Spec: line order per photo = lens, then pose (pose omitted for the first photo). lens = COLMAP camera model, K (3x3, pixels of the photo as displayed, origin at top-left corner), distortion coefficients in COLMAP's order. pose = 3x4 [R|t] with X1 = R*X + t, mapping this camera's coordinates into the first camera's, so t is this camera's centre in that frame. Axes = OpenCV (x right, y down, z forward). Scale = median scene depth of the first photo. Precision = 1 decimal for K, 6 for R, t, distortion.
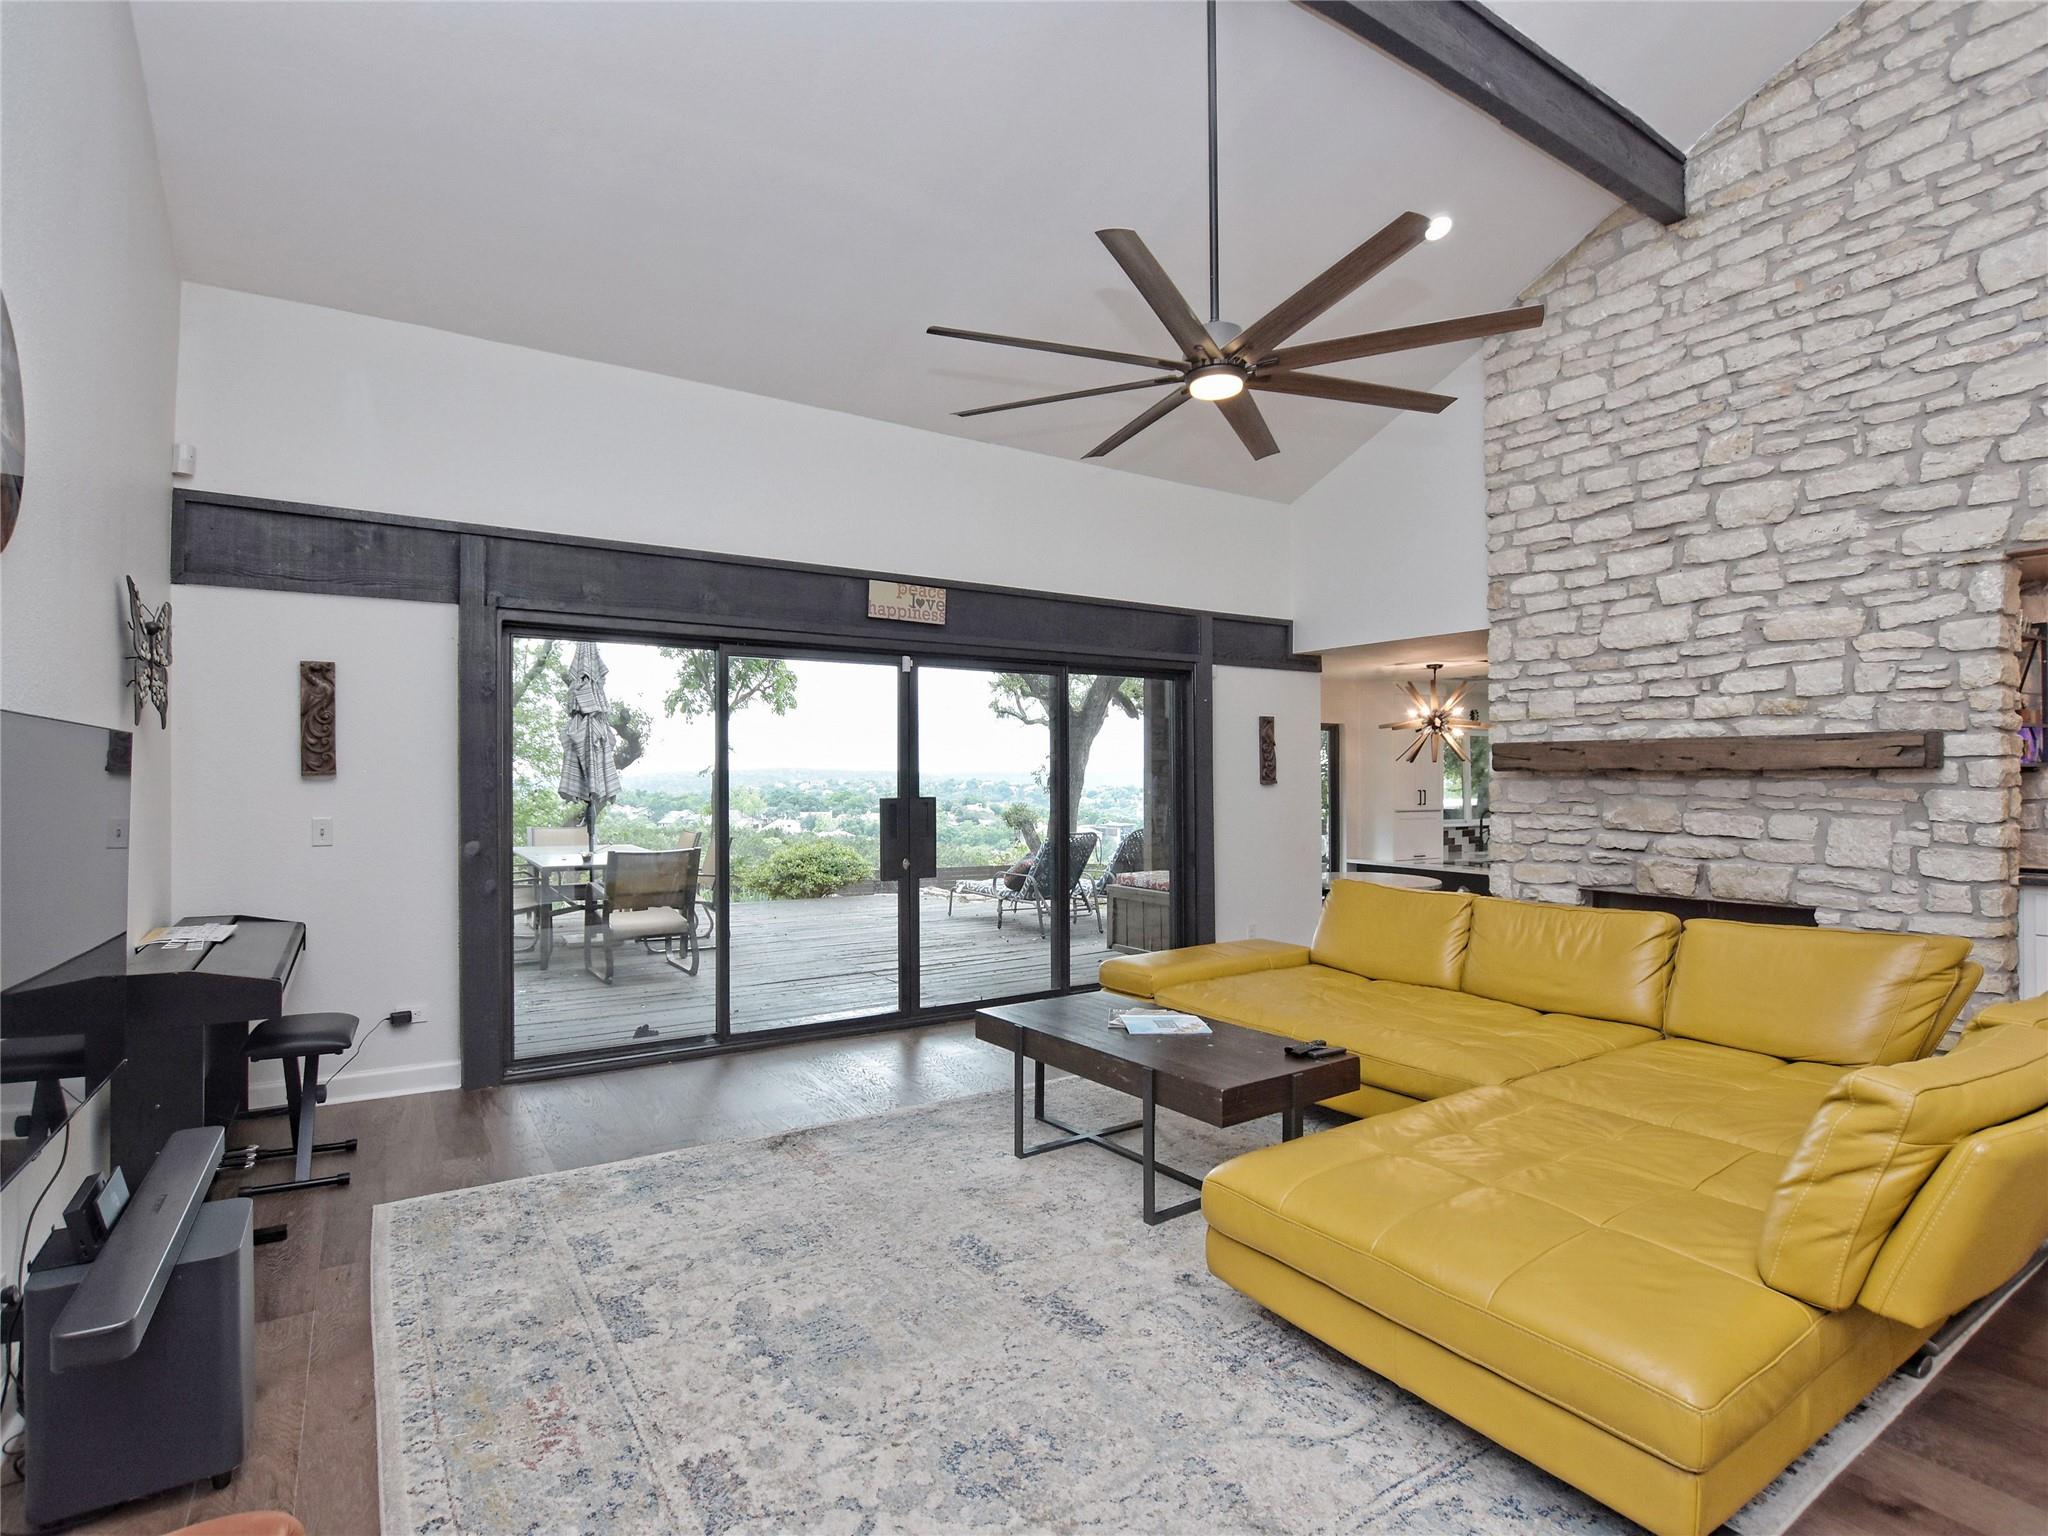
lens RADIAL K [[1017.4, 0, 1018.9], [0, 1017.4, 770.5], [0, 0, 1]] dist [-0.031836, 0.002065]
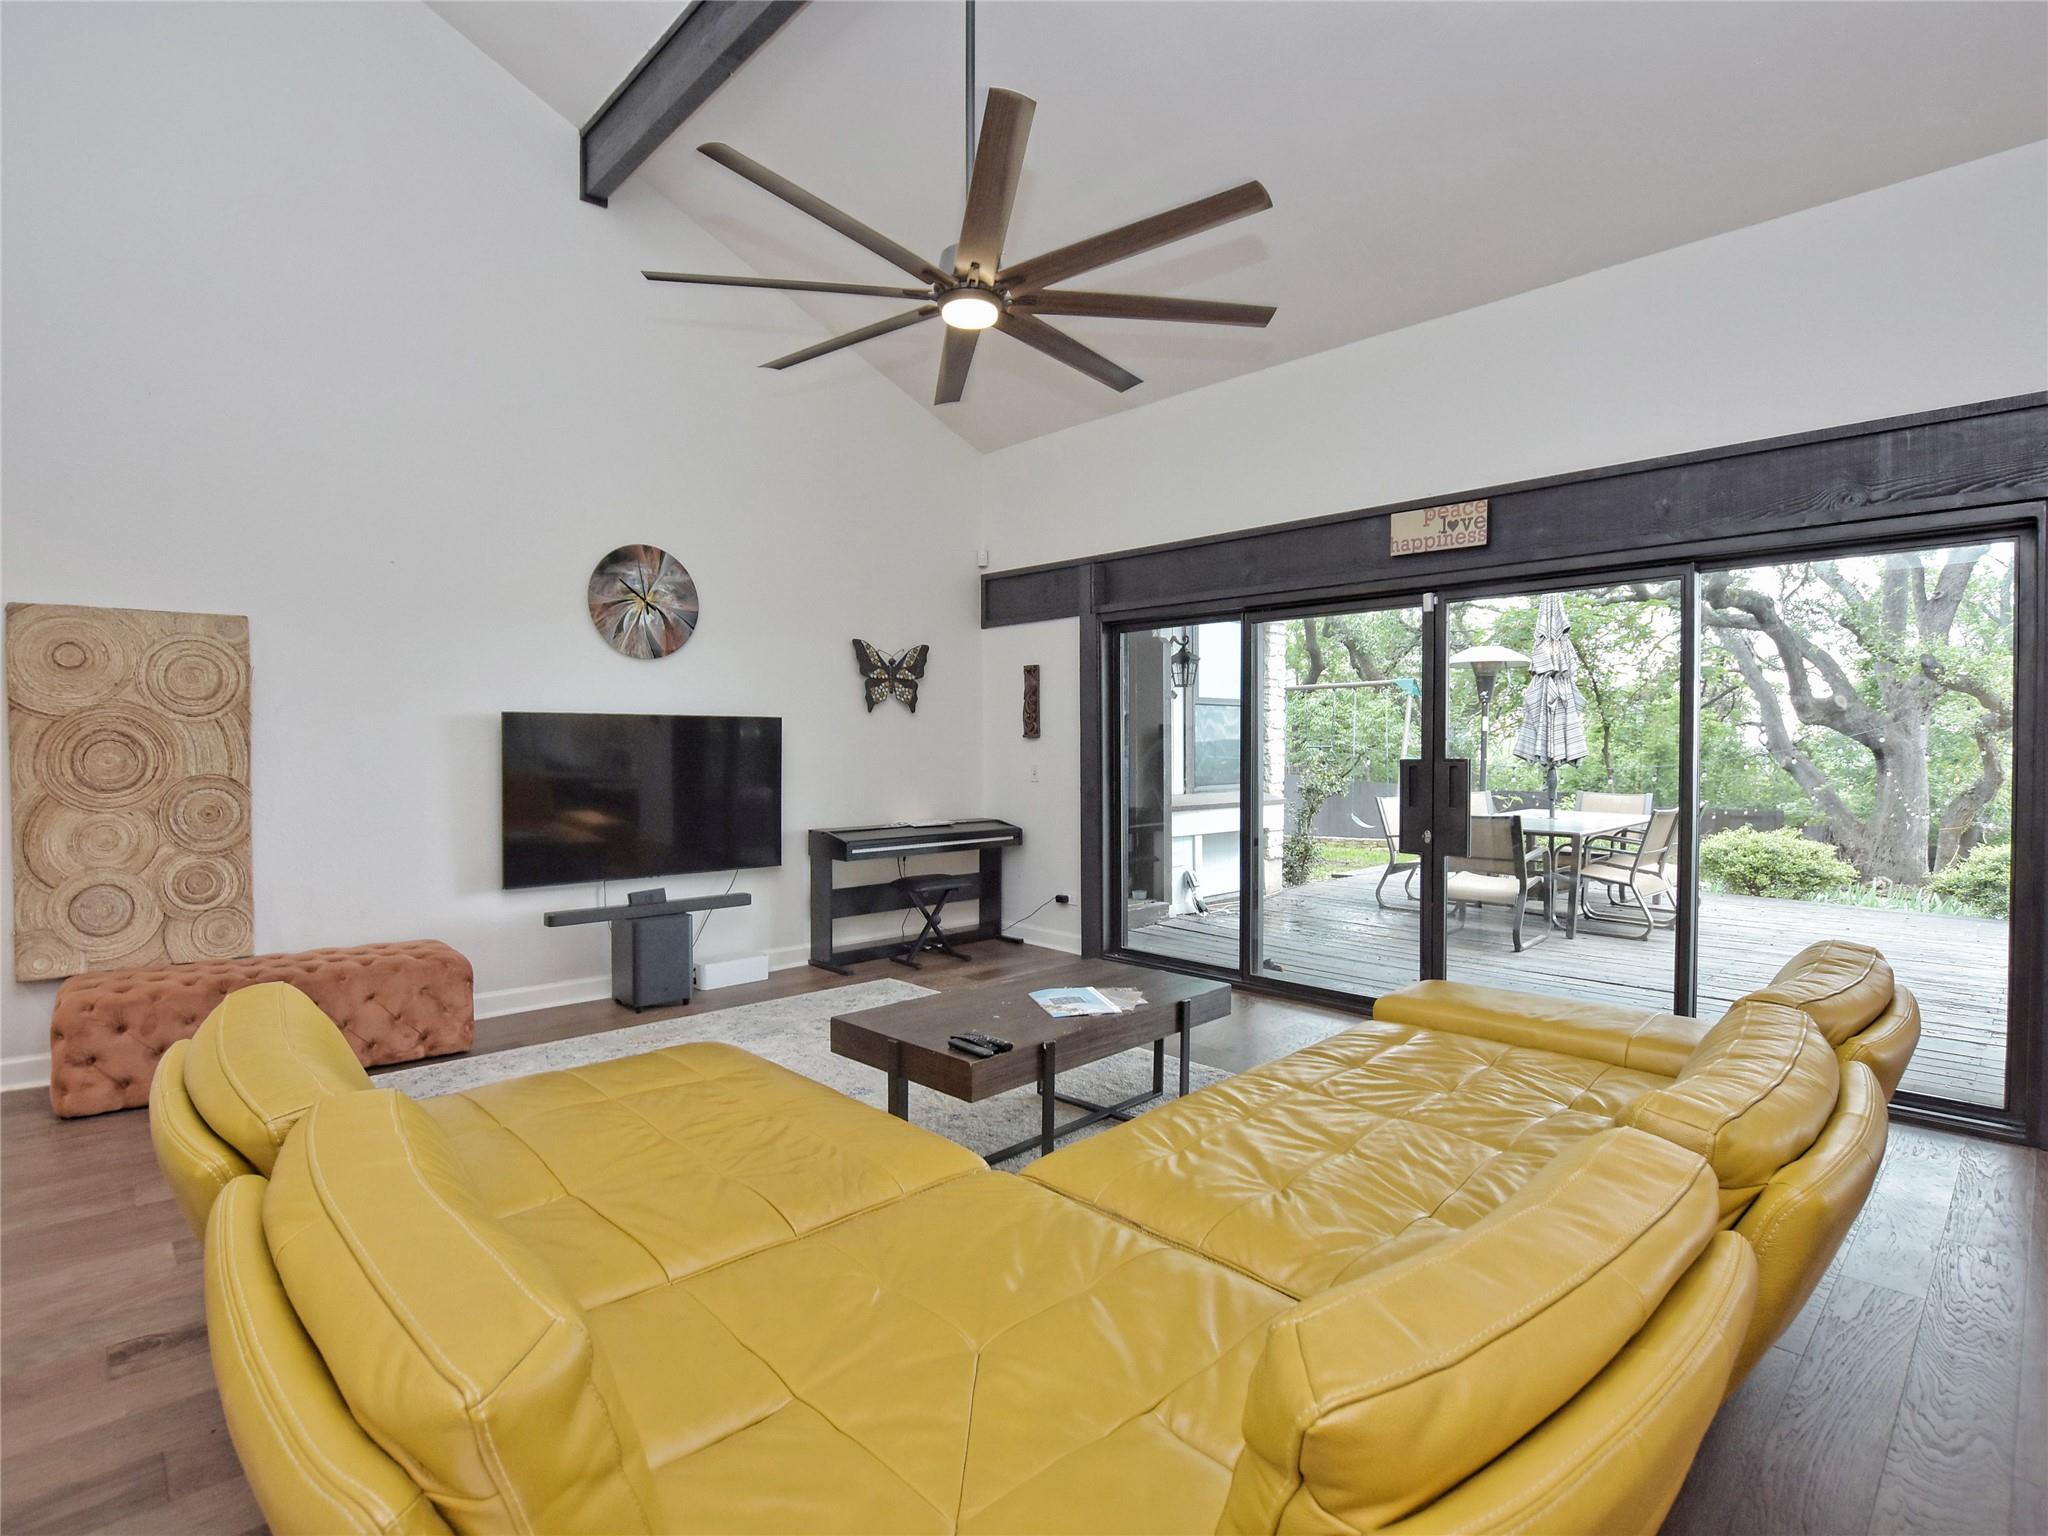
lens RADIAL K [[1017.4, 0, 1018.9], [0, 1017.4, 770.5], [0, 0, 1]] dist [-0.031836, 0.002065]
pose [[0.187653, 0.025721, -0.981898, 0.669344], [0.006663, 0.999601, 0.027458, 0.010444], [0.982213, -0.011694, 0.187407, 0.510587]]
